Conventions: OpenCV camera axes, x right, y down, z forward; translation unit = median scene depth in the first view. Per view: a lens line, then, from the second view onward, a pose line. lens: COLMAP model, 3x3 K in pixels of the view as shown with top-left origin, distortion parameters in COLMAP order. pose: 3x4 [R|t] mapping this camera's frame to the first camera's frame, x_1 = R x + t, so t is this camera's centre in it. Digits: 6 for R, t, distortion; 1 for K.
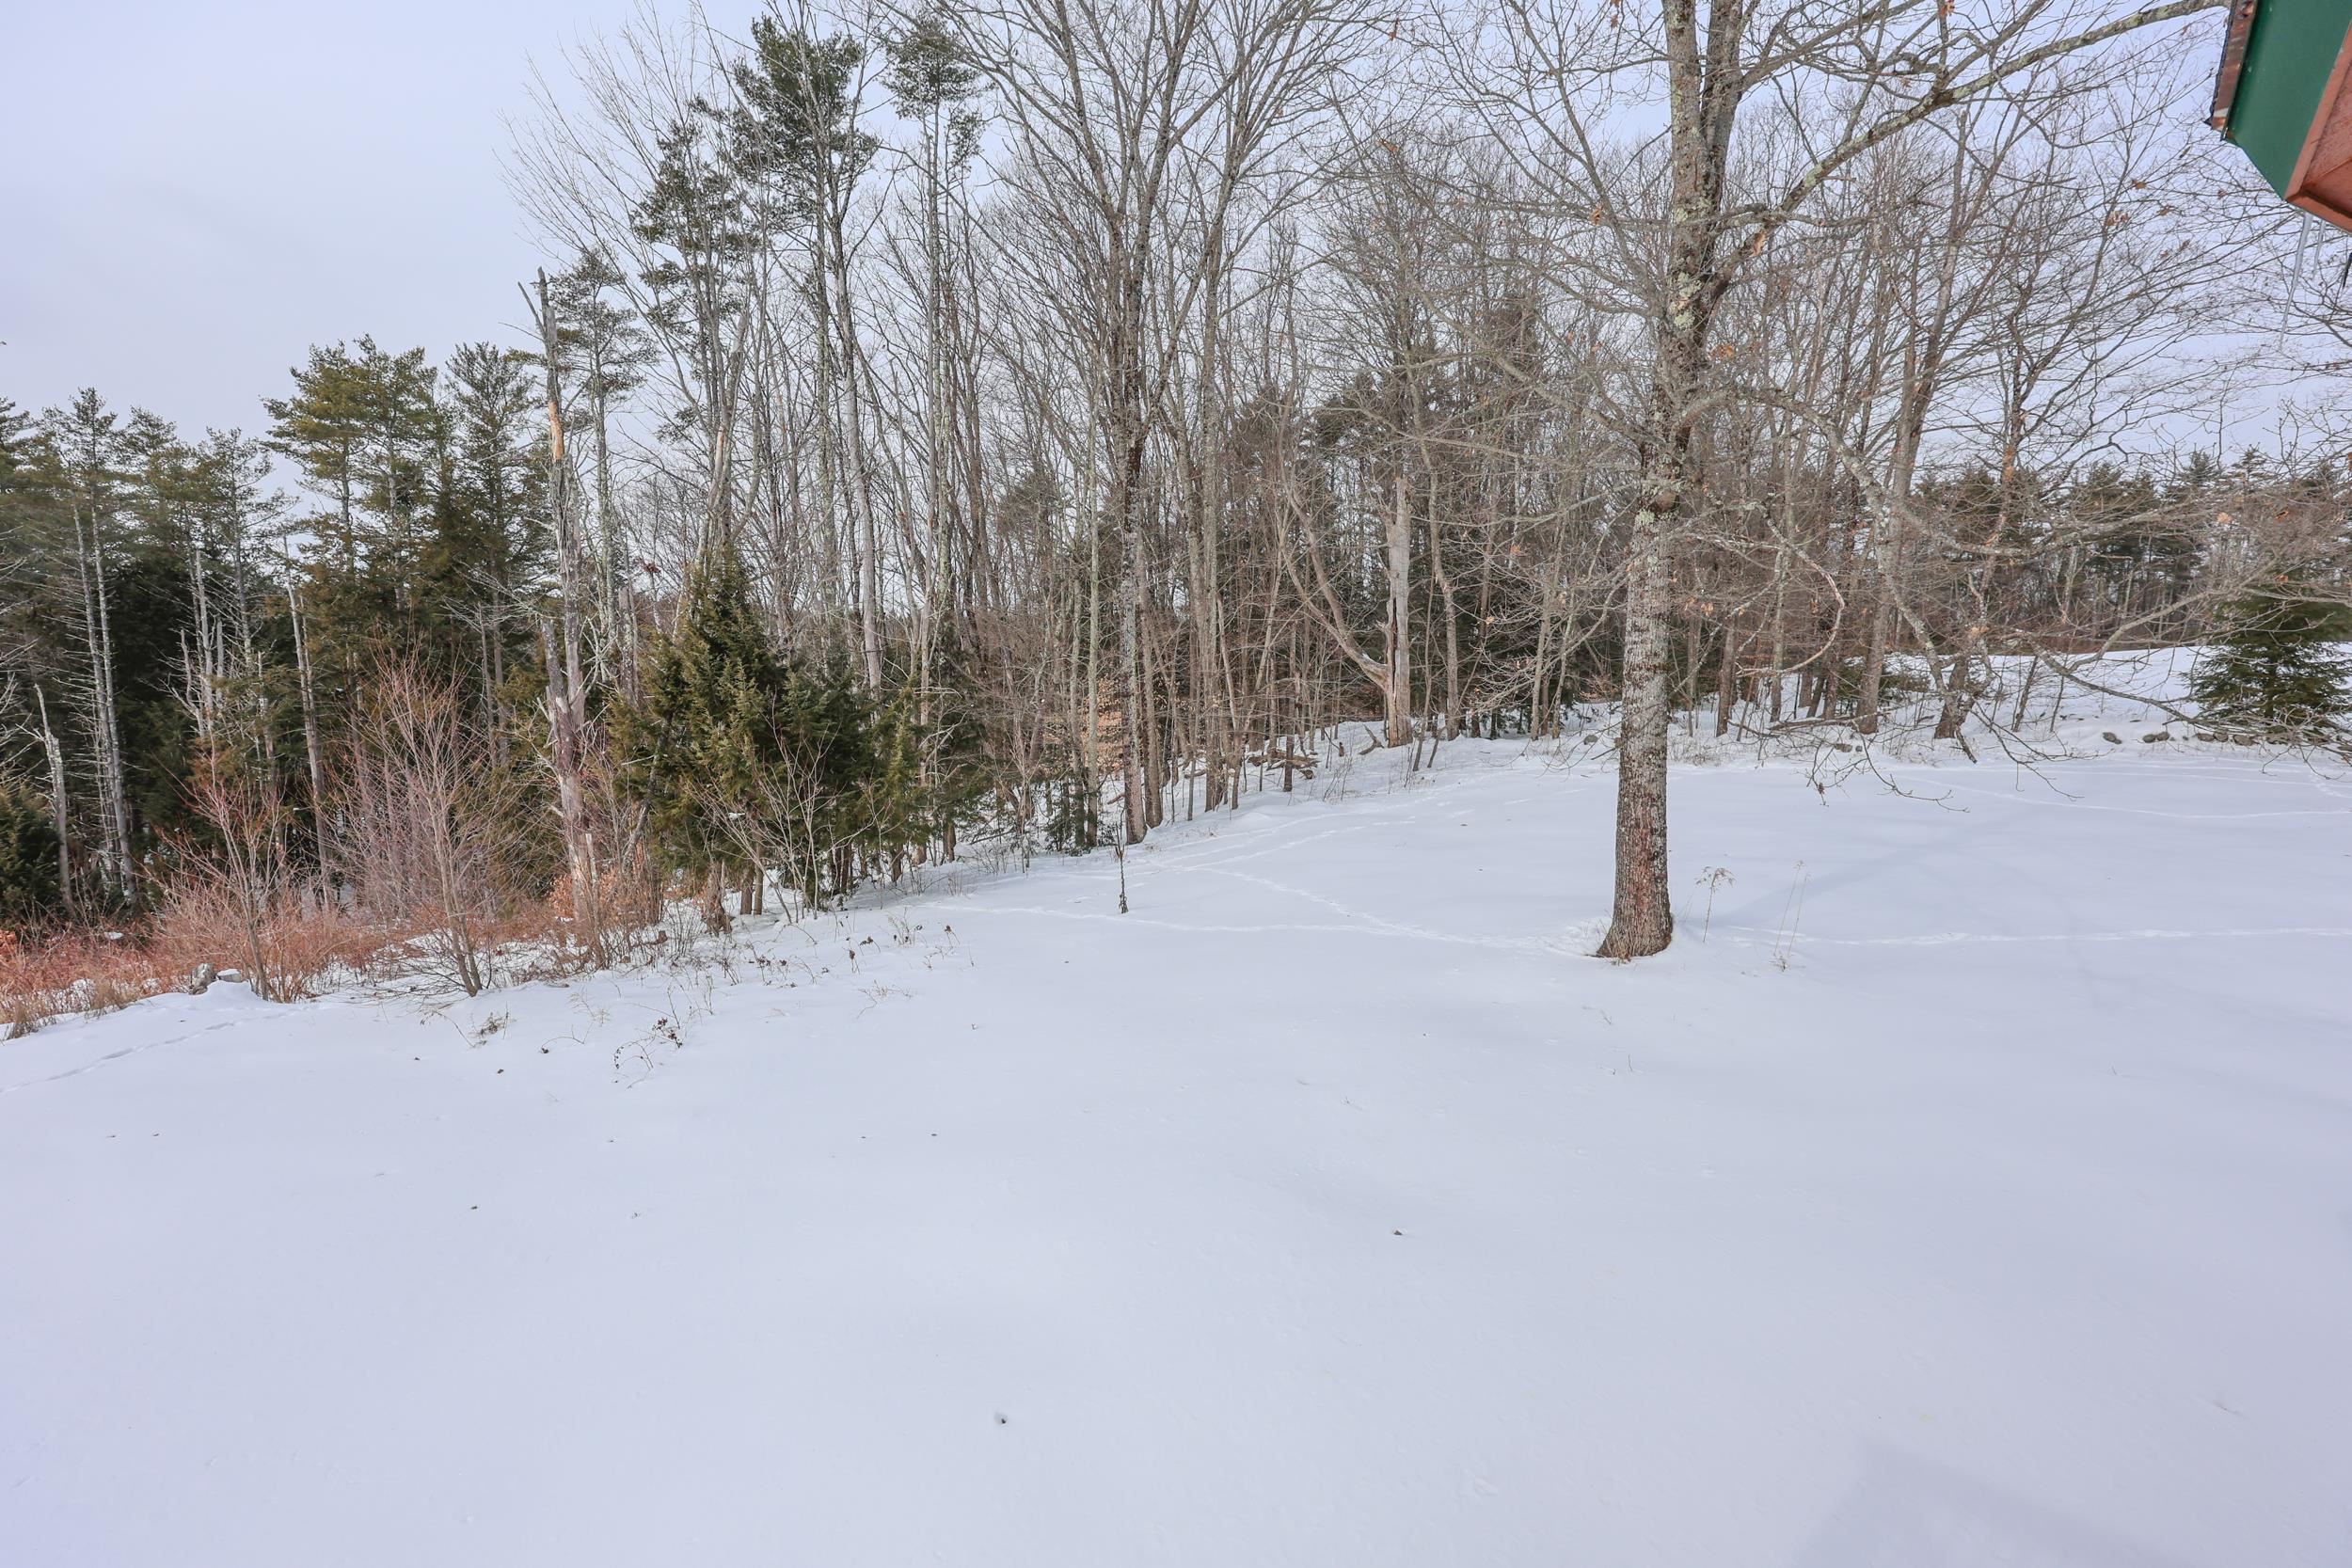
lens RADIAL K [[952.9, 0, 1177.5], [0, 952.9, 793.0], [0, 0, 1]] dist [0.003227, 0.000064]
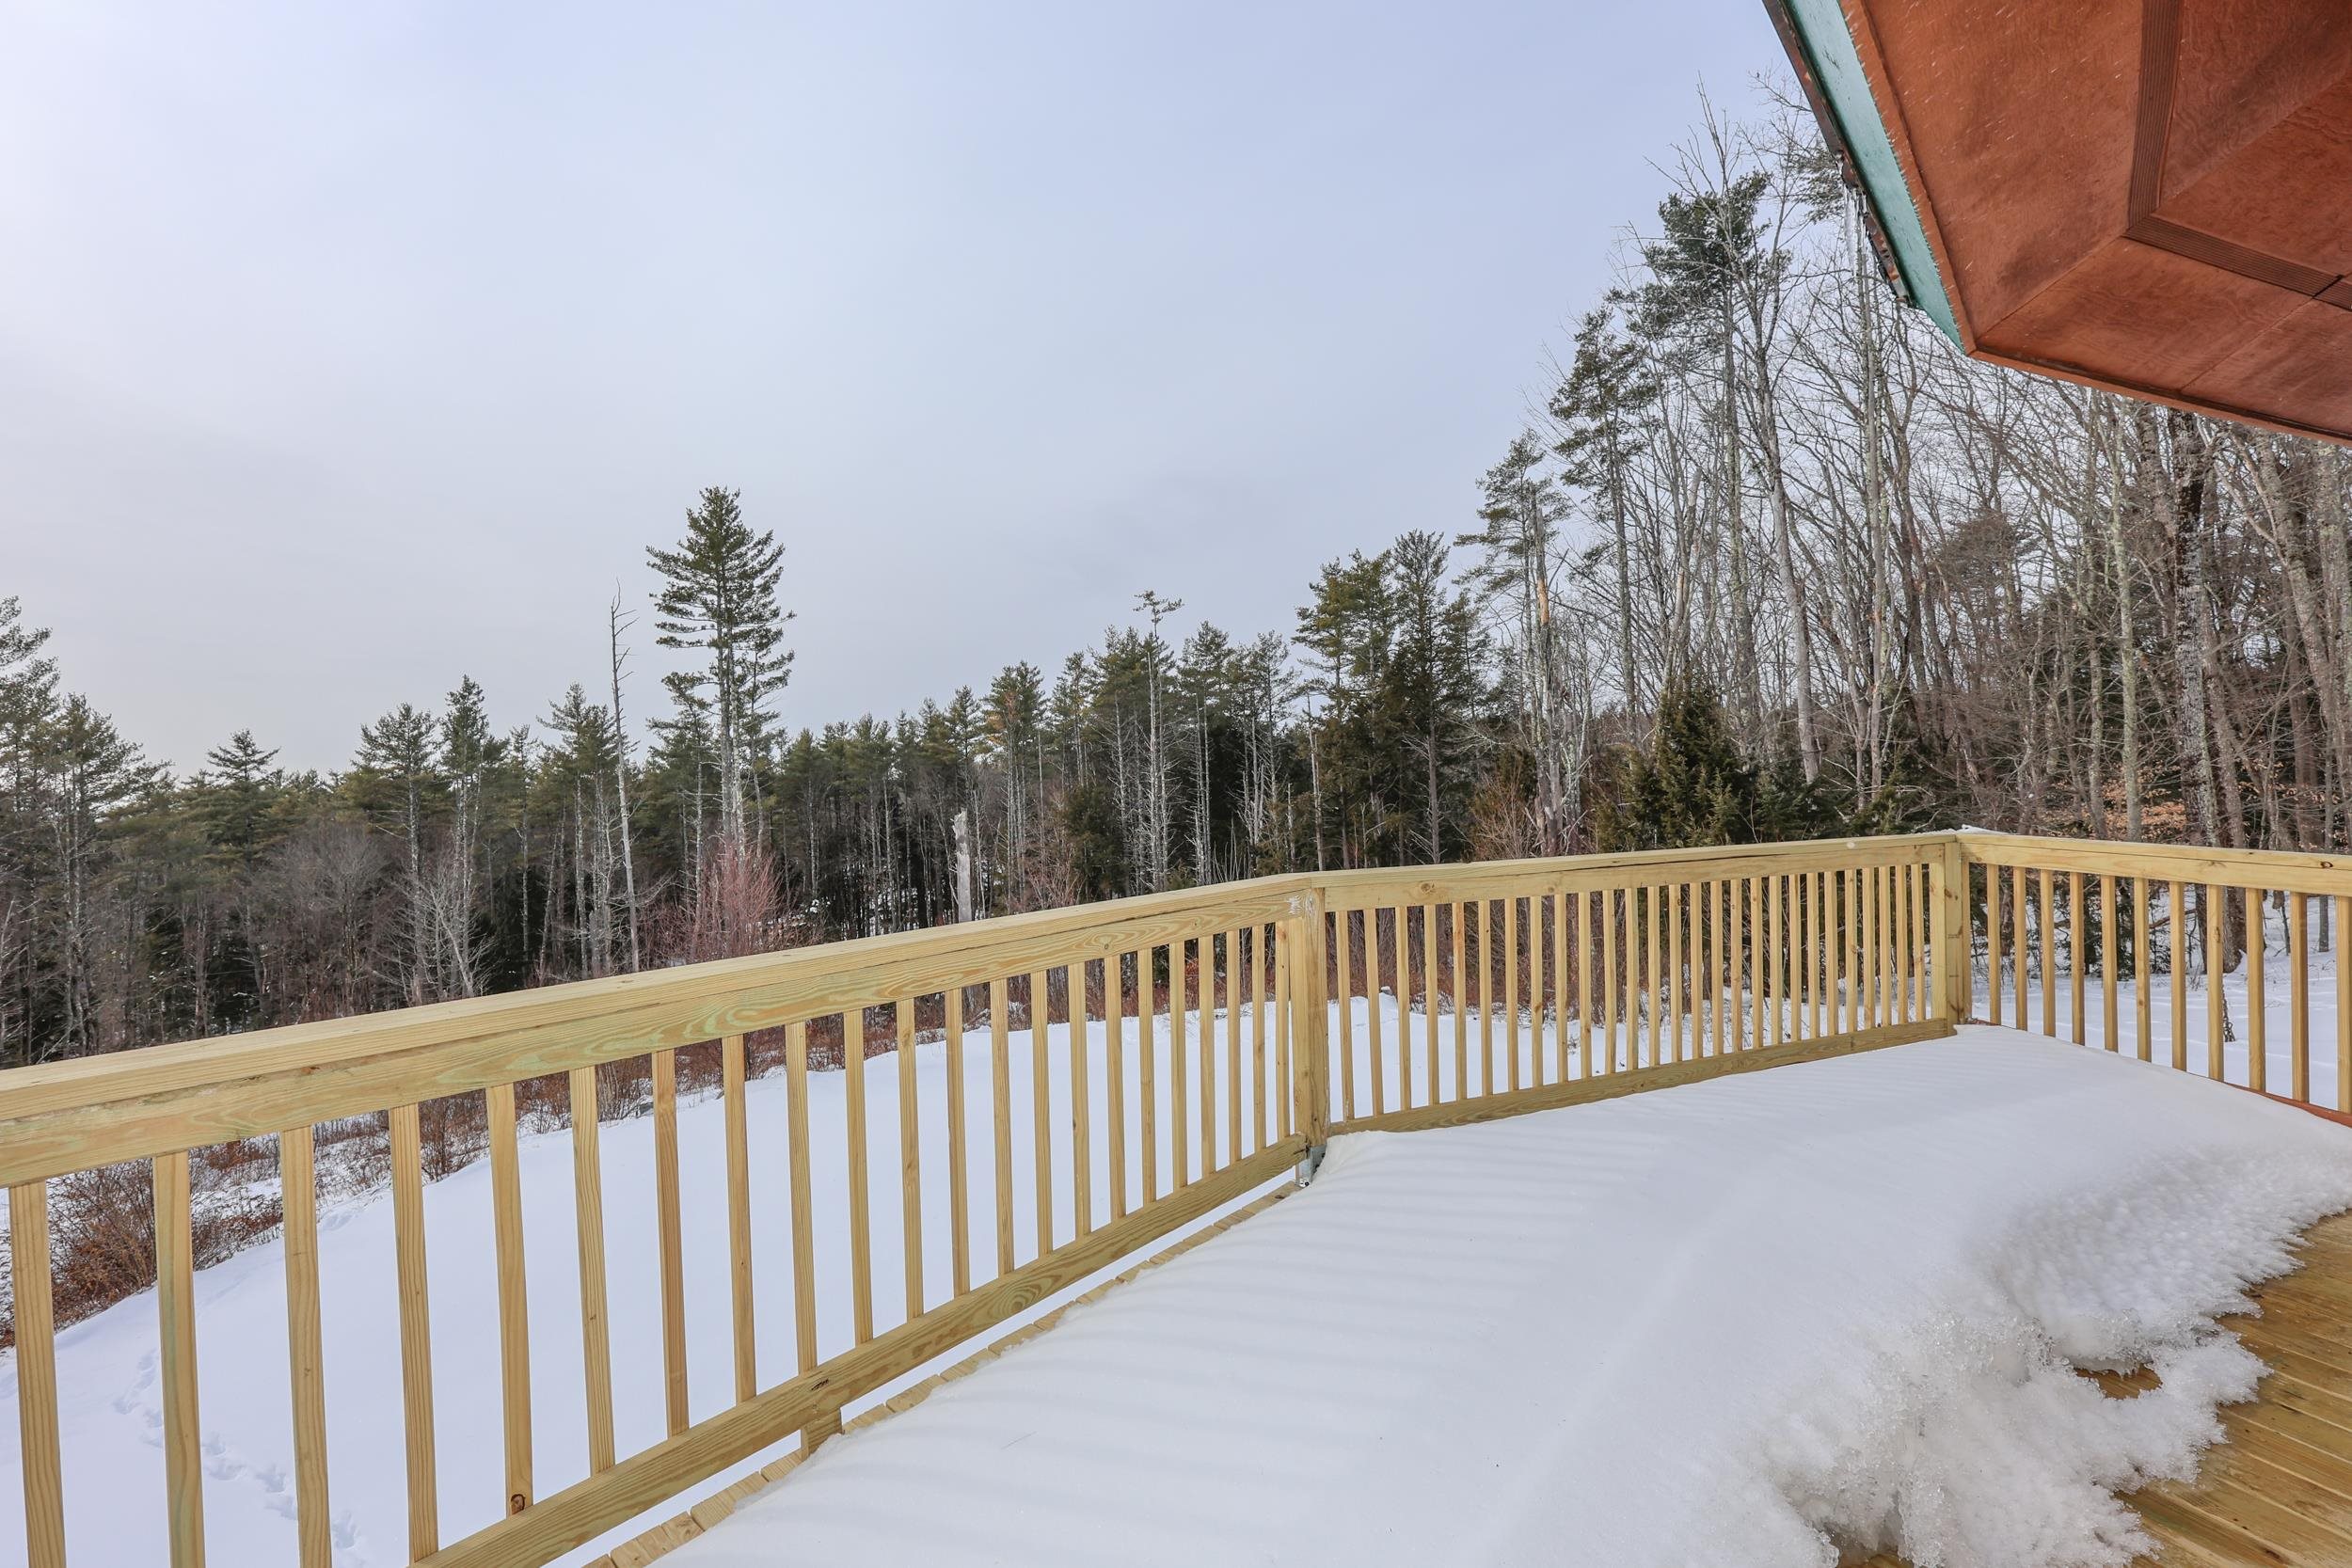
lens RADIAL K [[982.4, 0, 1164.3], [0, 982.4, 778.7], [0, 0, 1]] dist [-0.000609, -0.000044]
pose [[0.670018, -0.052213, -0.740507, -0.013427], [-0.042715, 0.993159, -0.108677, 0.011993], [0.741115, 0.104447, 0.663204, -0.114555]]
